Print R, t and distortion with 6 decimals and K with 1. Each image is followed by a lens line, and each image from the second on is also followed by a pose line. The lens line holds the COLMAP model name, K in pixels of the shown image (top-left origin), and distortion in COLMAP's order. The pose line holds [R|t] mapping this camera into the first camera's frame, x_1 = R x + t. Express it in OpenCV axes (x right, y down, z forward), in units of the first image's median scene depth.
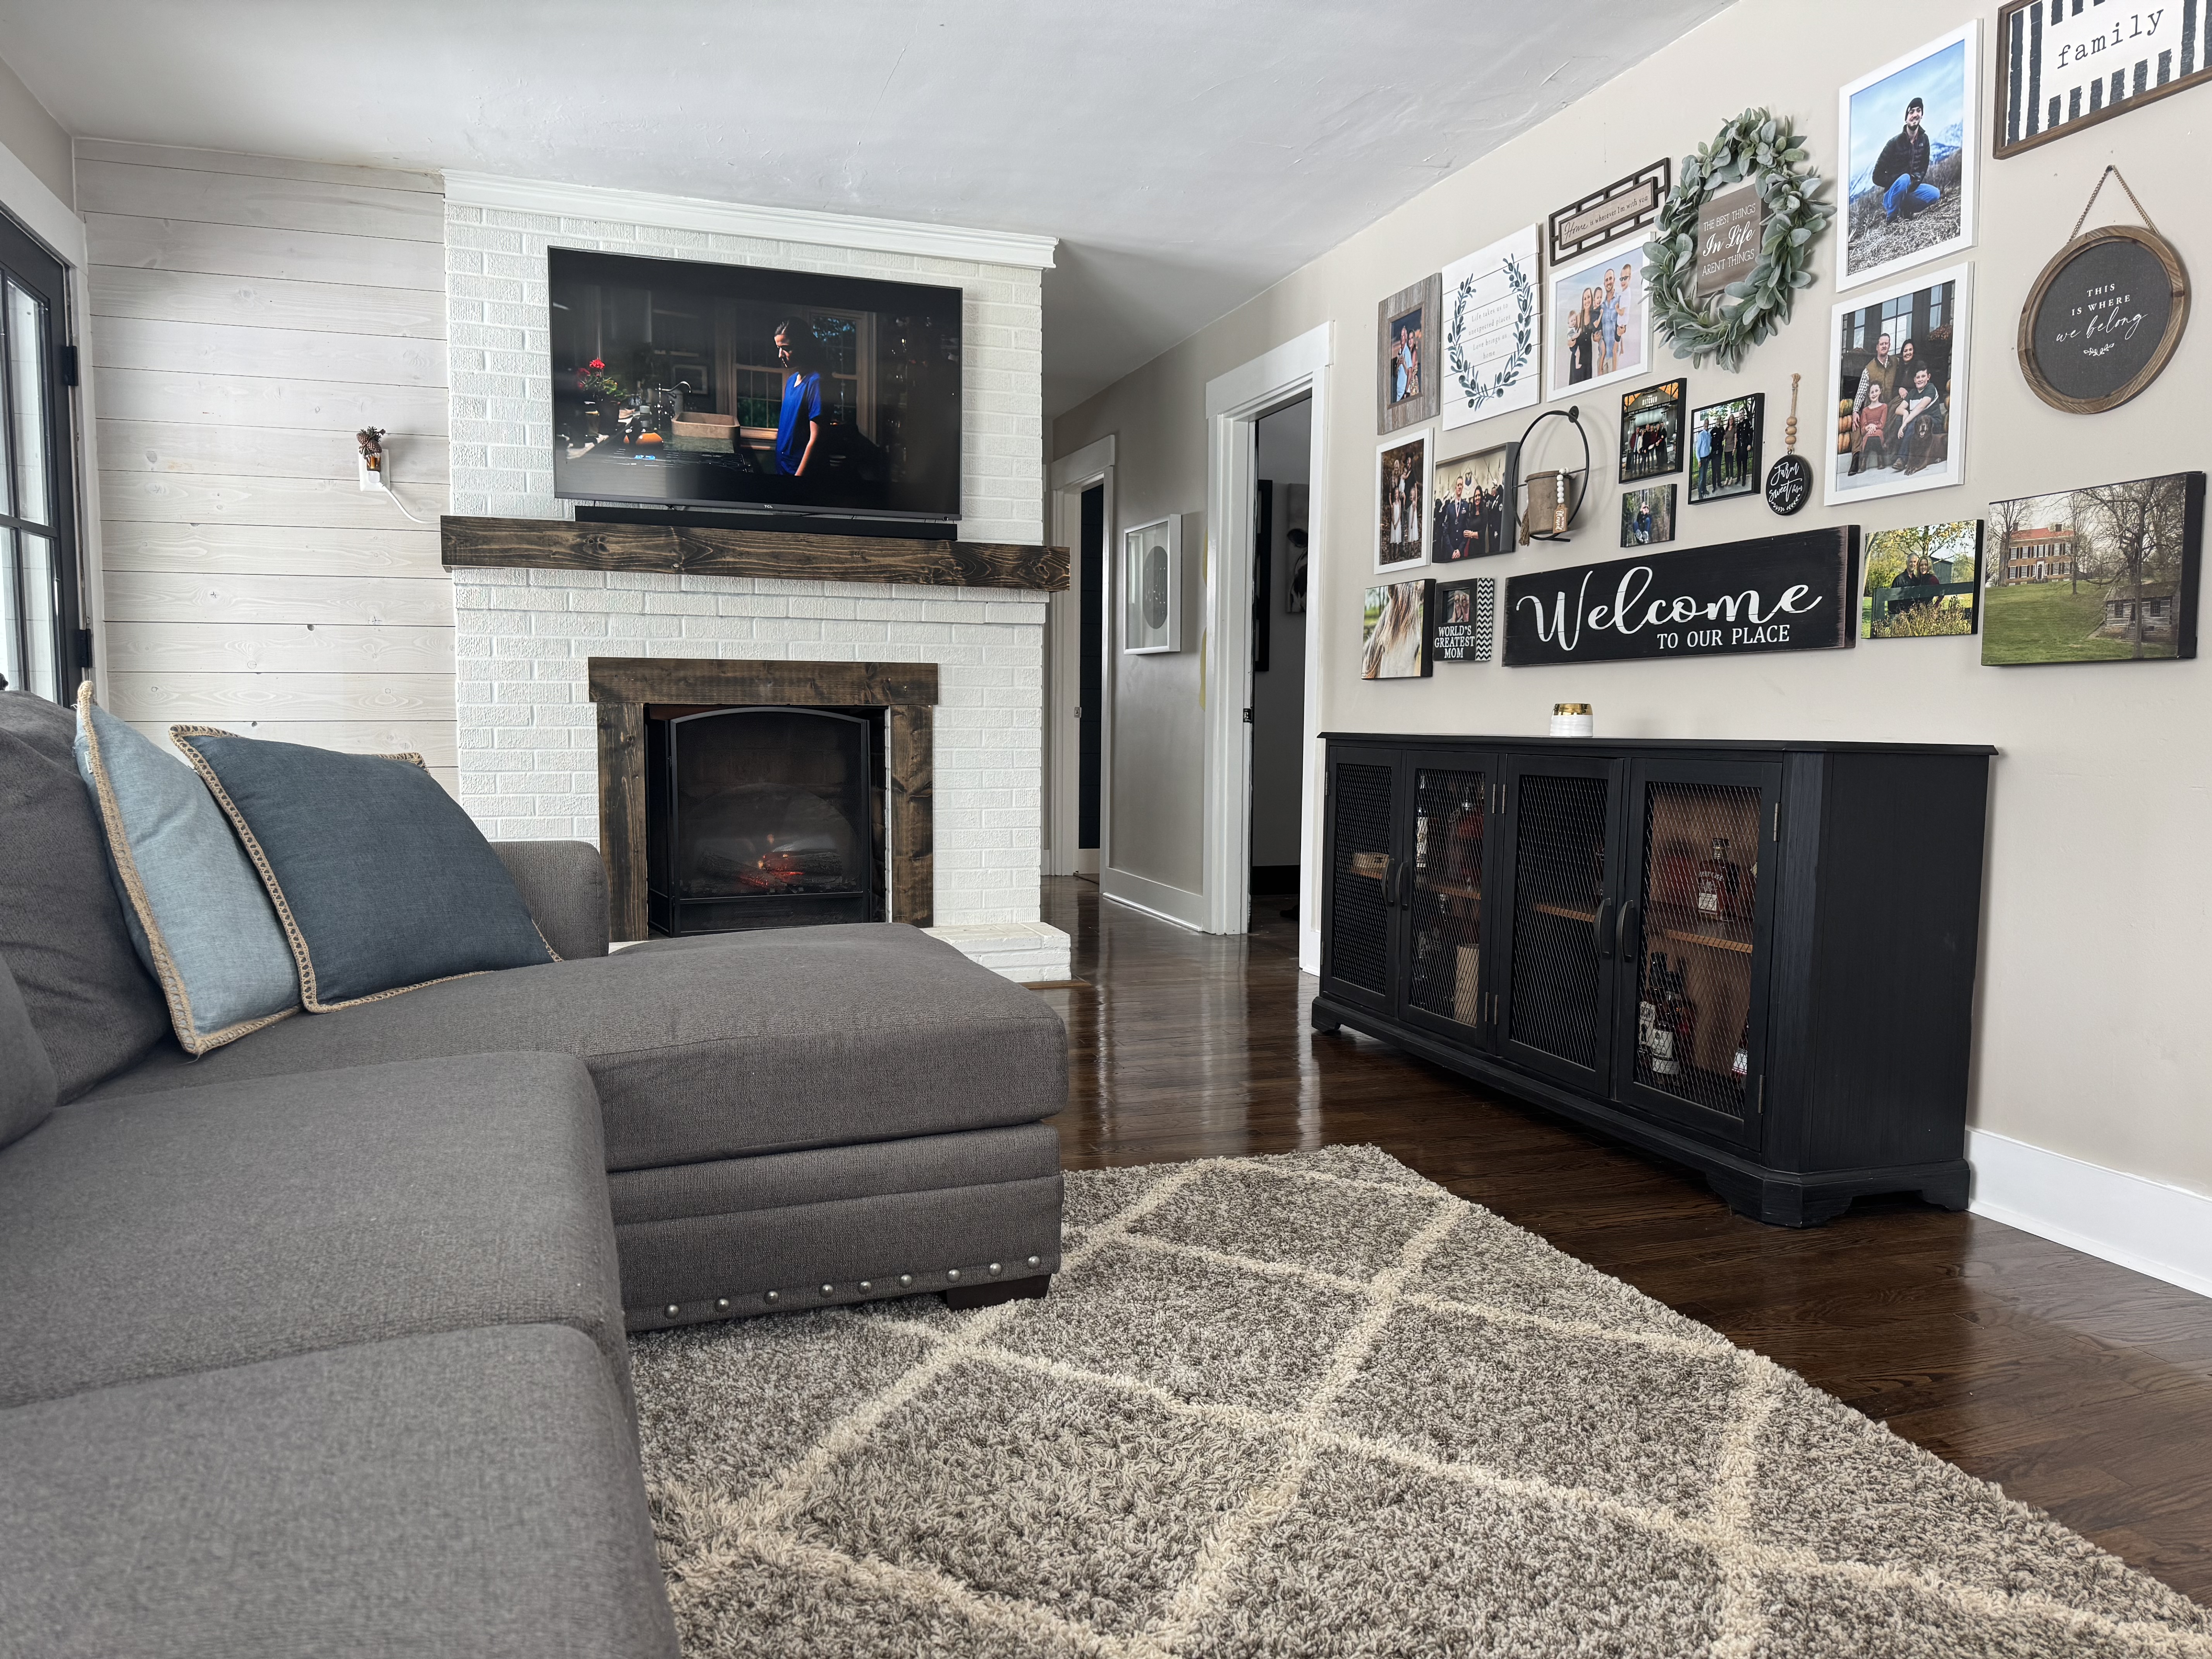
lens RADIAL K [[1551.3, 0, 1106.0], [0, 1551.3, 829.5], [0, 0, 1]] dist [0.137532, -0.205491]
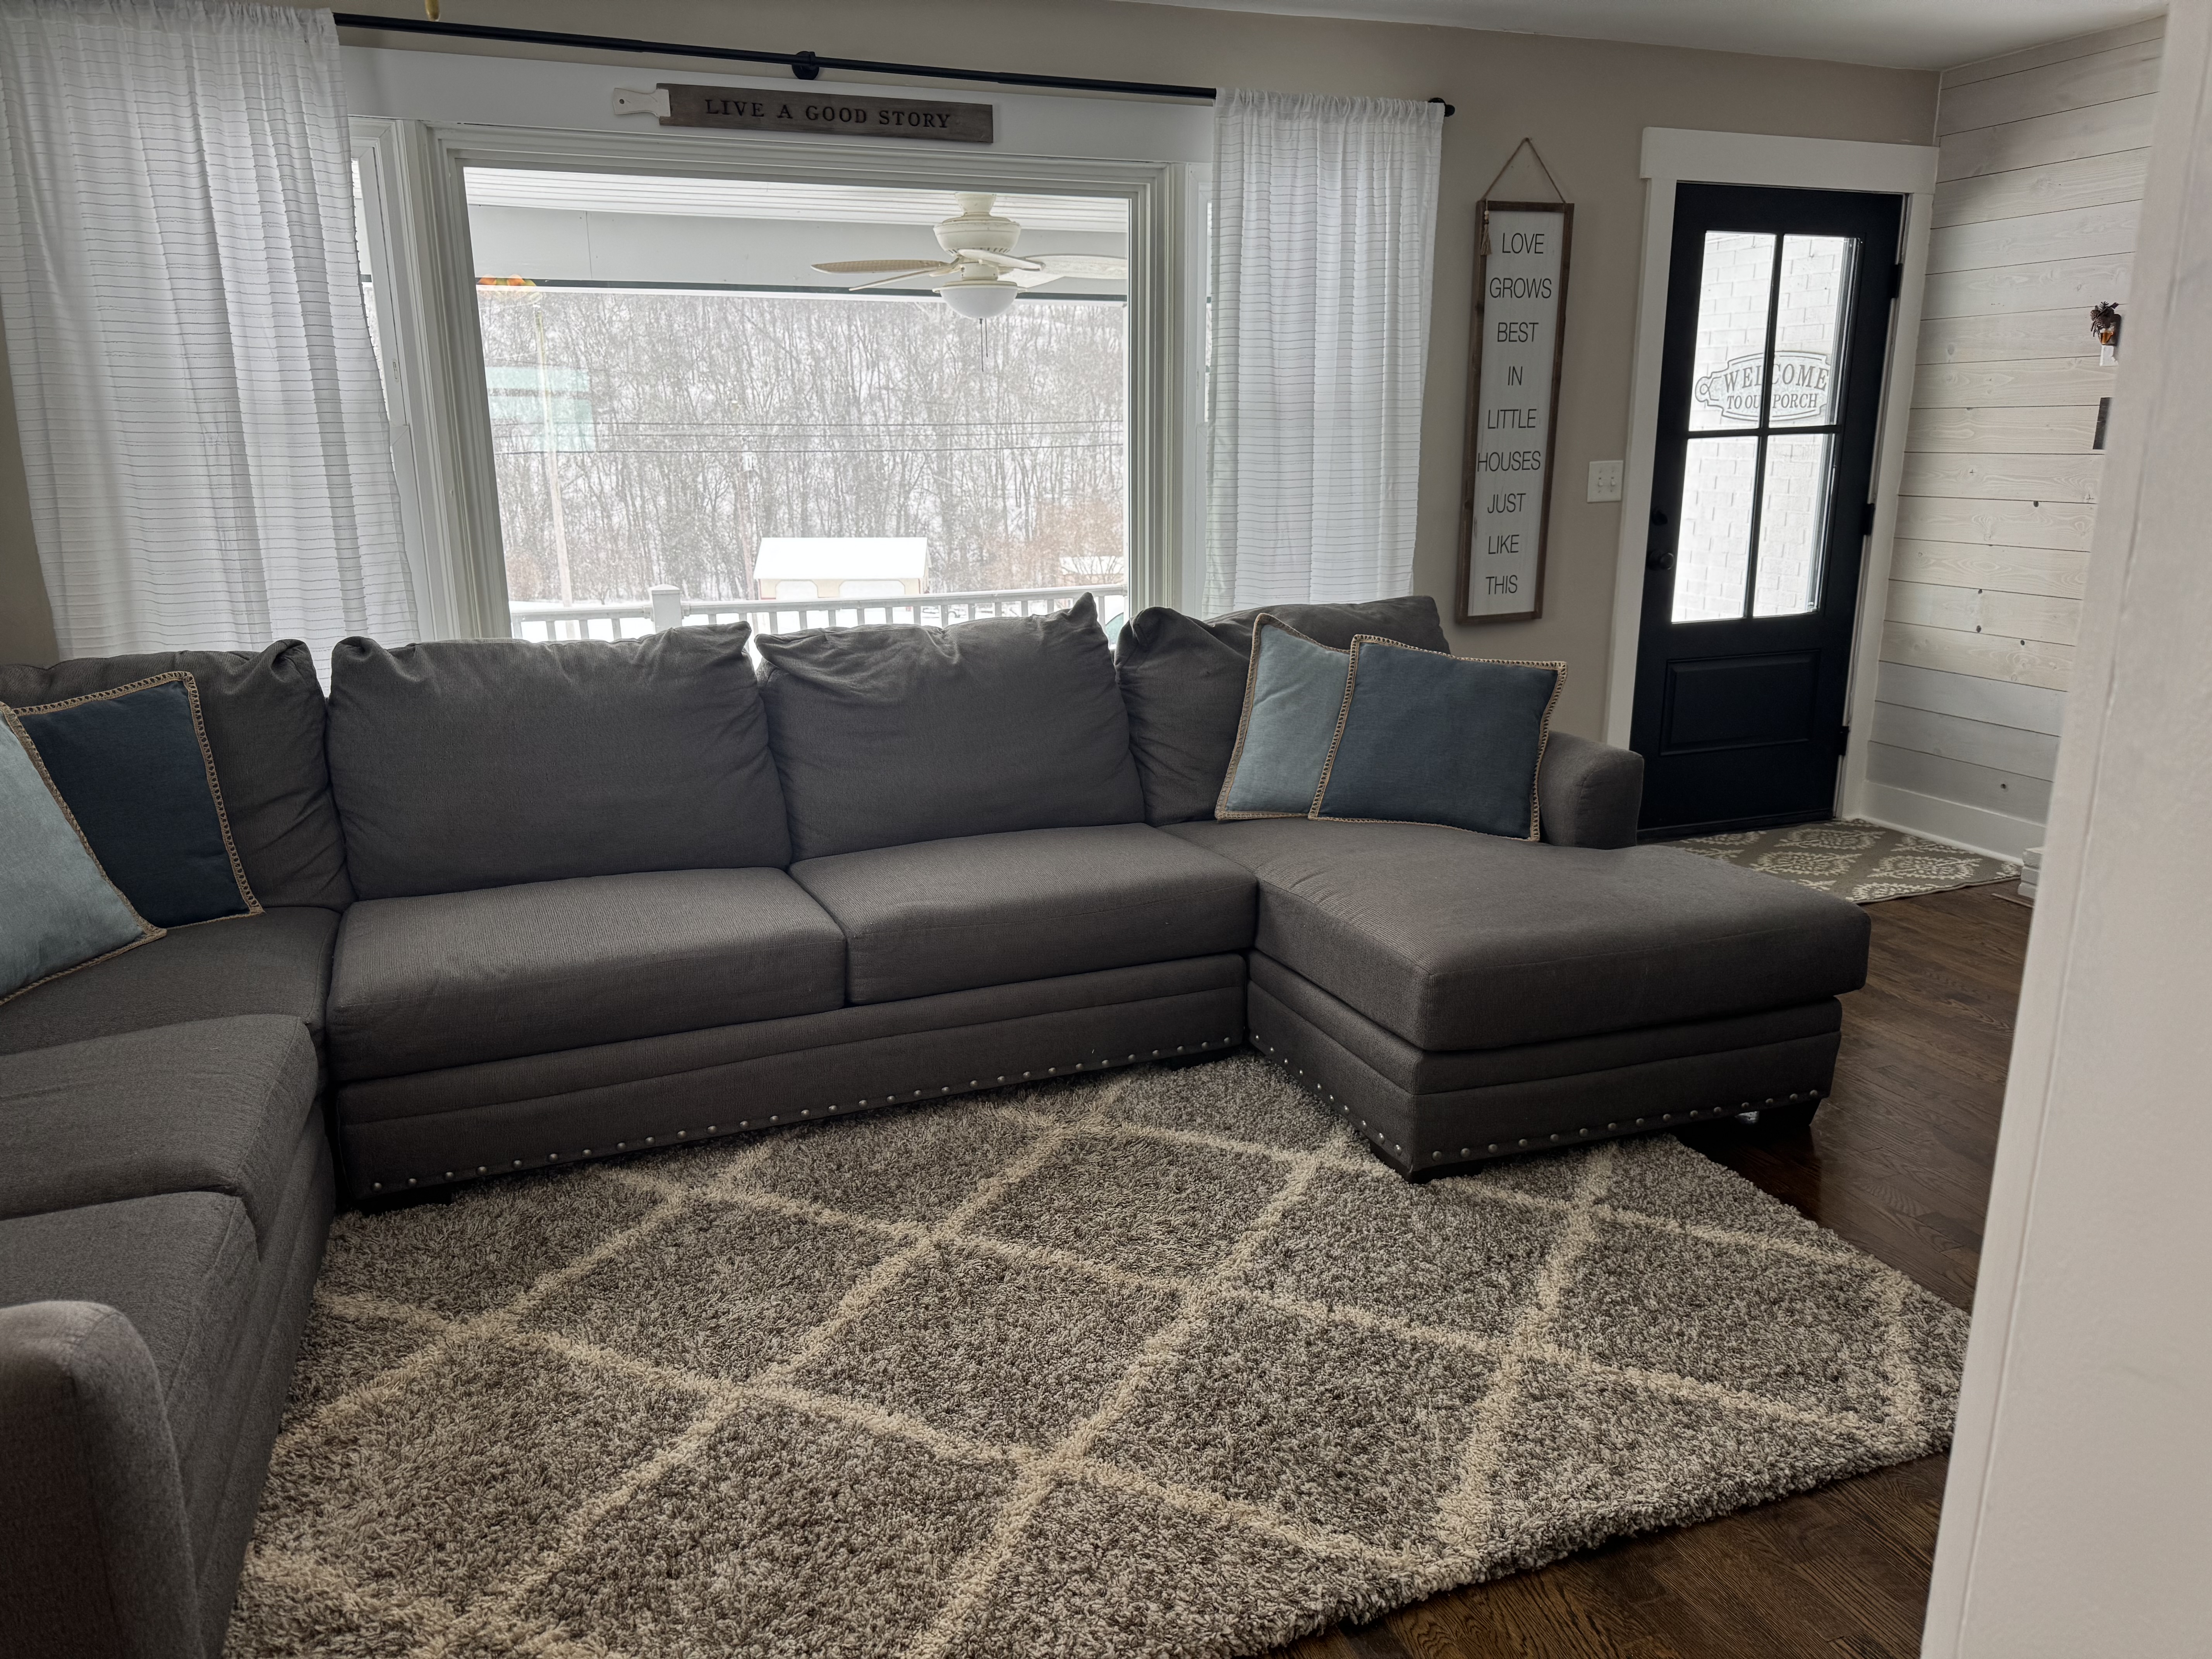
lens RADIAL K [[1551.3, 0, 1106.0], [0, 1551.3, 829.5], [0, 0, 1]] dist [0.137532, -0.205491]
pose [[0.023721, 0.248481, -0.968346, 0.552627], [-0.070586, 0.966618, 0.246308, -0.133071], [0.997224, 0.062509, 0.040469, 0.350167]]
